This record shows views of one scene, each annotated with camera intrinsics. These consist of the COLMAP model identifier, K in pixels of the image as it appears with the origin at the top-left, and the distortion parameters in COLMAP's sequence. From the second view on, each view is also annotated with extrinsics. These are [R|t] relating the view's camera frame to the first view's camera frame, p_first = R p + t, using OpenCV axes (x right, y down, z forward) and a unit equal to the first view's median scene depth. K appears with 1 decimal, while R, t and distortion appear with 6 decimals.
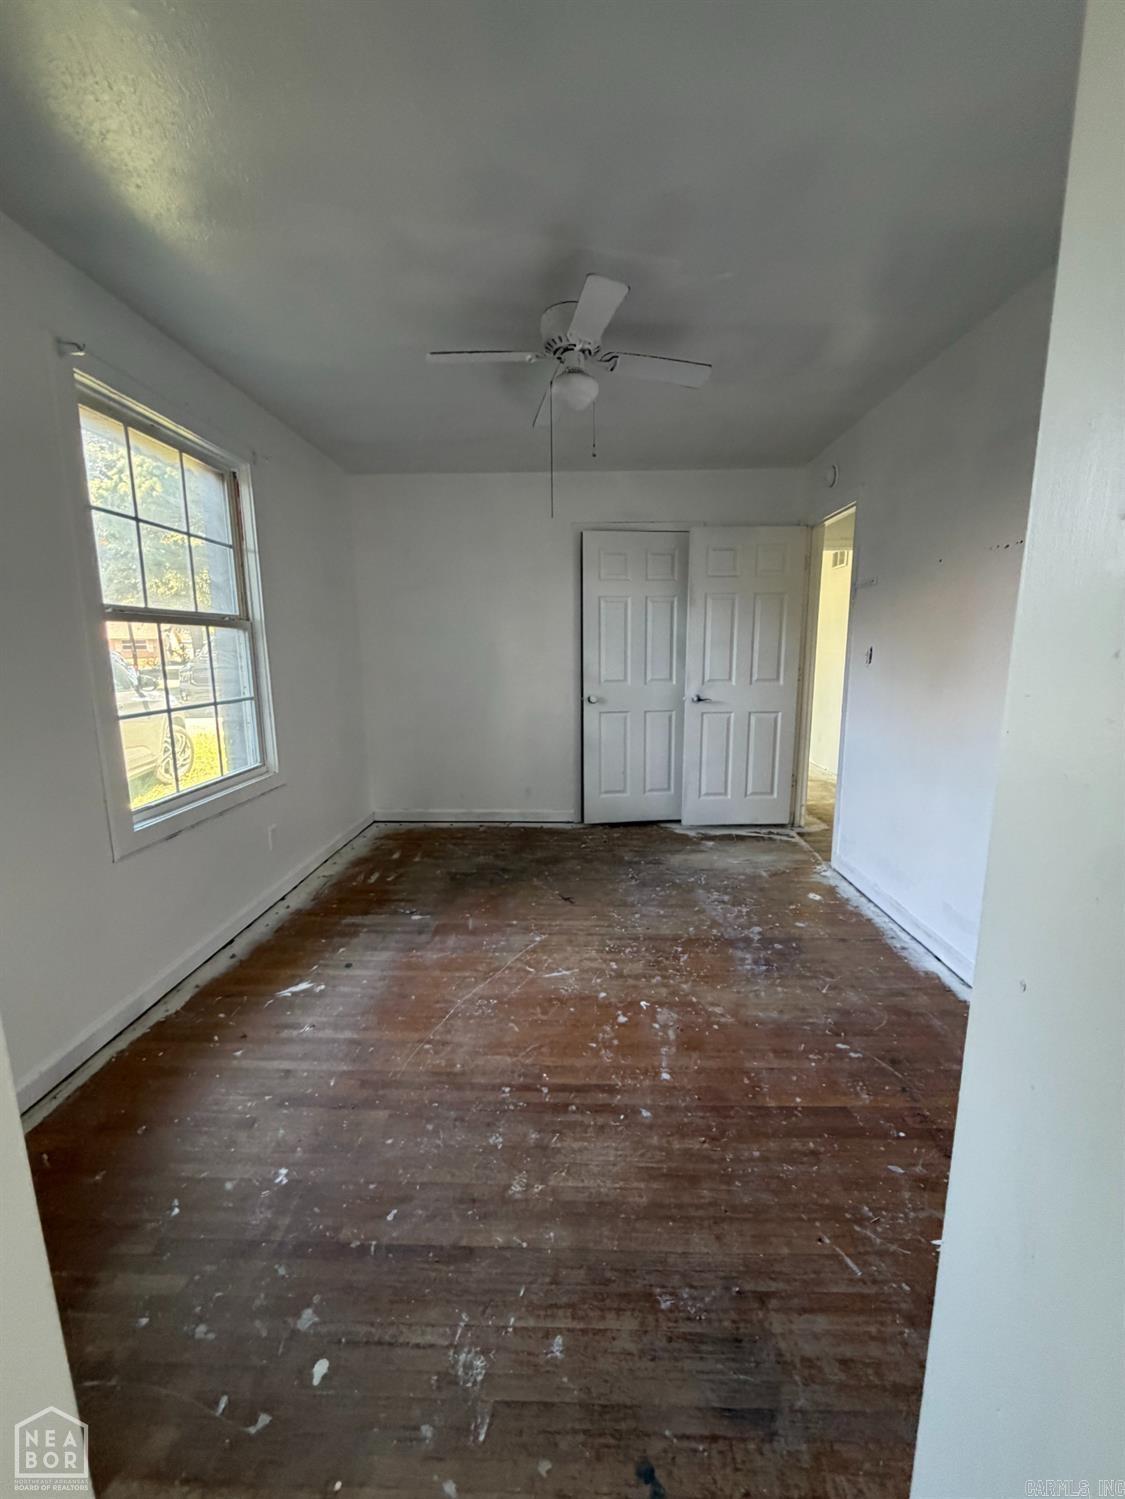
lens RADIAL K [[597.5, 0, 562.1], [0, 597.5, 748.4], [0, 0, 1]] dist [-0.001787, -0.000395]
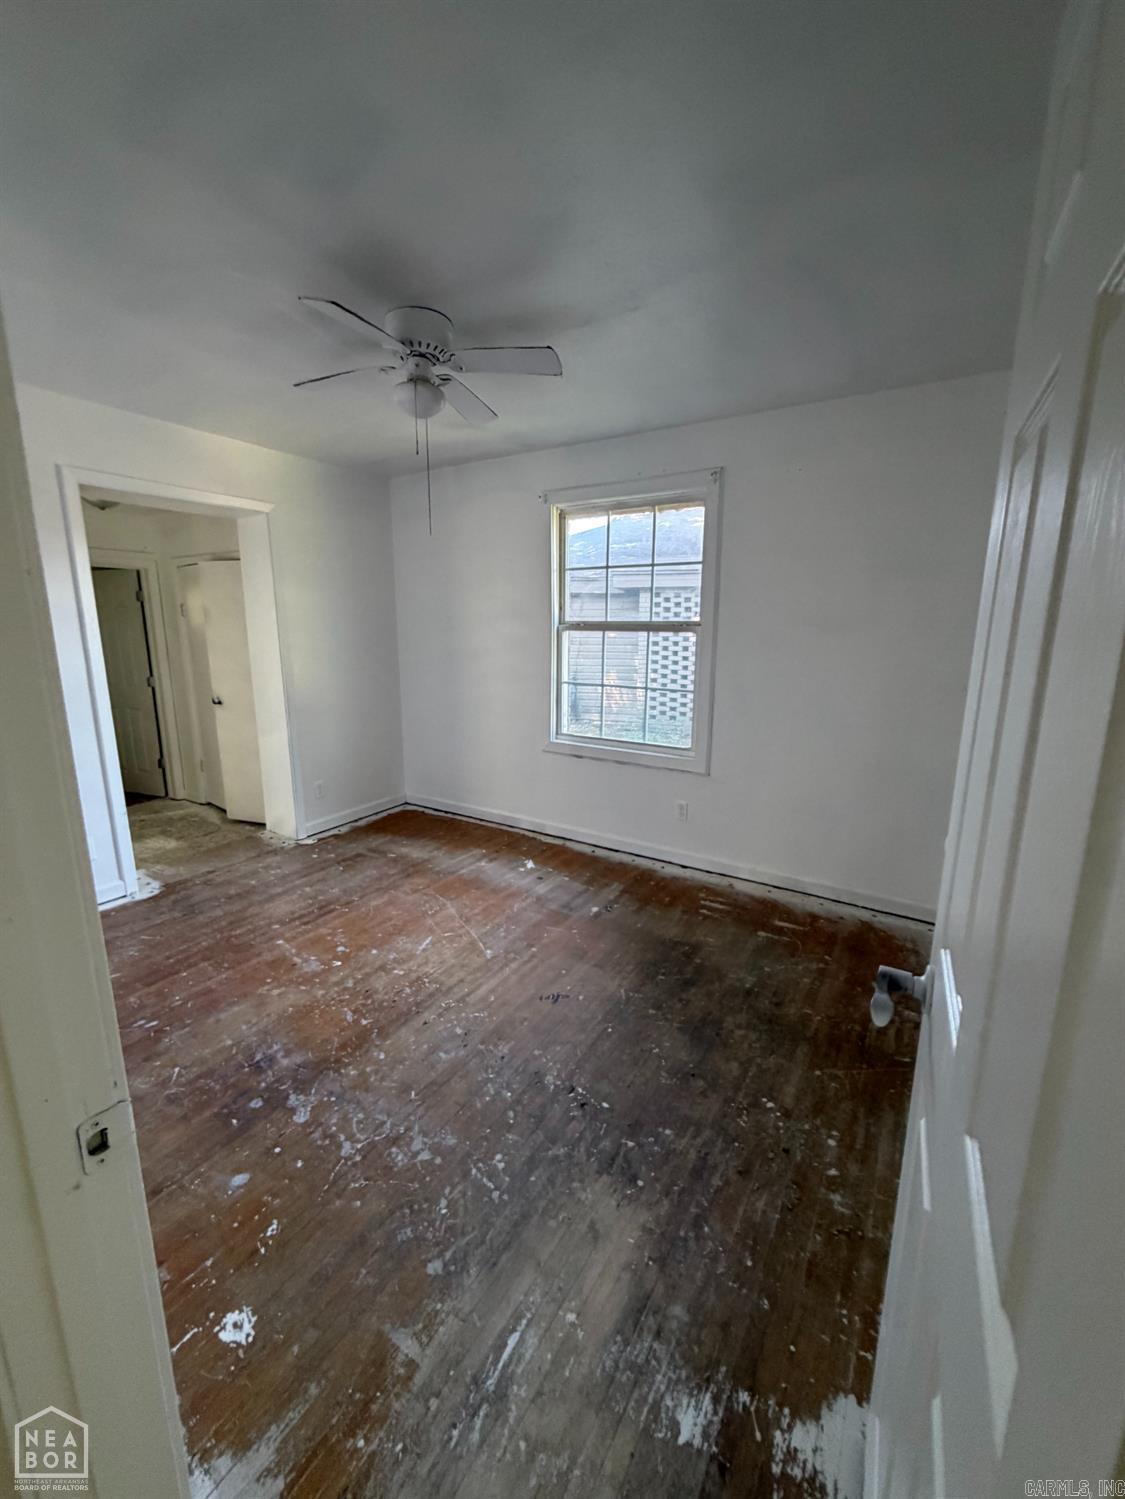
lens RADIAL K [[597.5, 0, 560.0], [0, 597.5, 744.8], [0, 0, 1]] dist [-0.001787, -0.000395]
pose [[-0.510096, 0.174484, -0.842233, 0.729092], [-0.148857, 0.946523, 0.286245, -0.331658], [0.847138, 0.271384, -0.456845, 1.581709]]
